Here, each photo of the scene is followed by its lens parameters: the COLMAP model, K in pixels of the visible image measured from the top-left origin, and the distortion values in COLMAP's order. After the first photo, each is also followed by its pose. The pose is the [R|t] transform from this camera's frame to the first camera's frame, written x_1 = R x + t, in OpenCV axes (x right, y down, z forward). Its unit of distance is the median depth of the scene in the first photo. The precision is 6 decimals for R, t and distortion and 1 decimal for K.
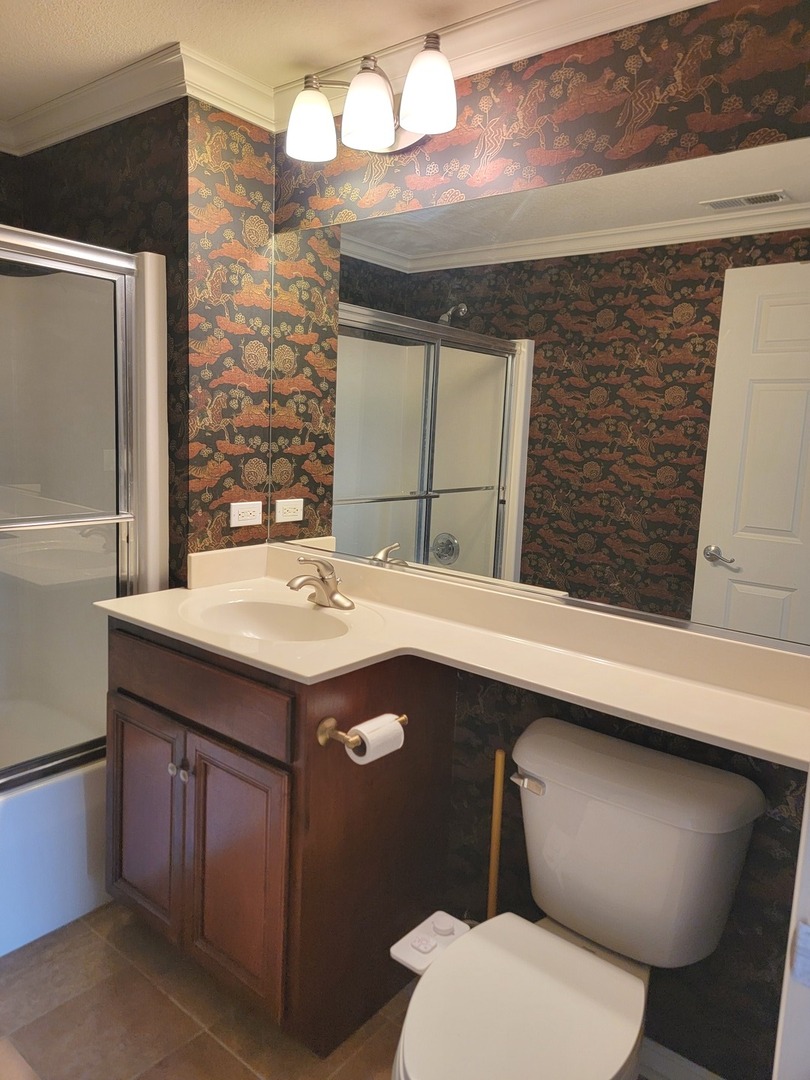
lens RADIAL K [[749.2, 0, 410.0], [0, 749.2, 531.9], [0, 0, 1]] dist [0.087828, -0.066231]
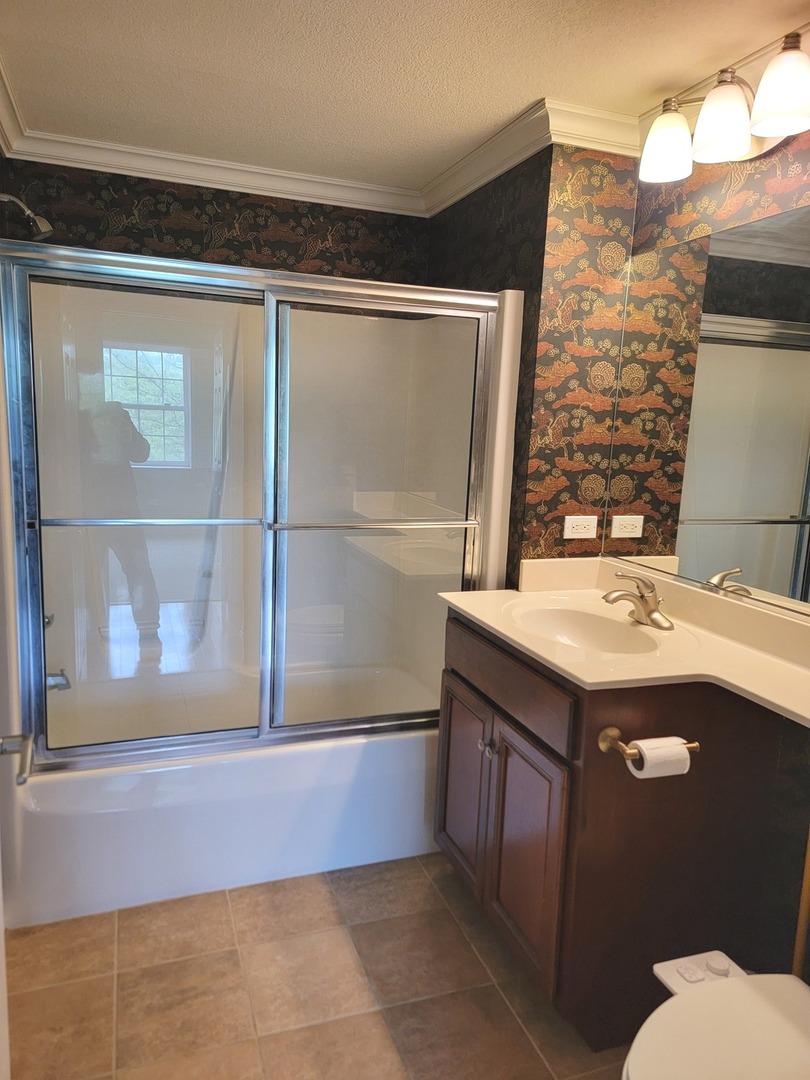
lens RADIAL K [[749.2, 0, 397.7], [0, 749.2, 546.5], [0, 0, 1]] dist [0.087828, -0.066231]
pose [[0.860018, 0.078757, -0.504150, 0.109905], [-0.077633, 0.996710, 0.023271, -0.002220], [0.504324, 0.019125, 0.863303, -0.041874]]
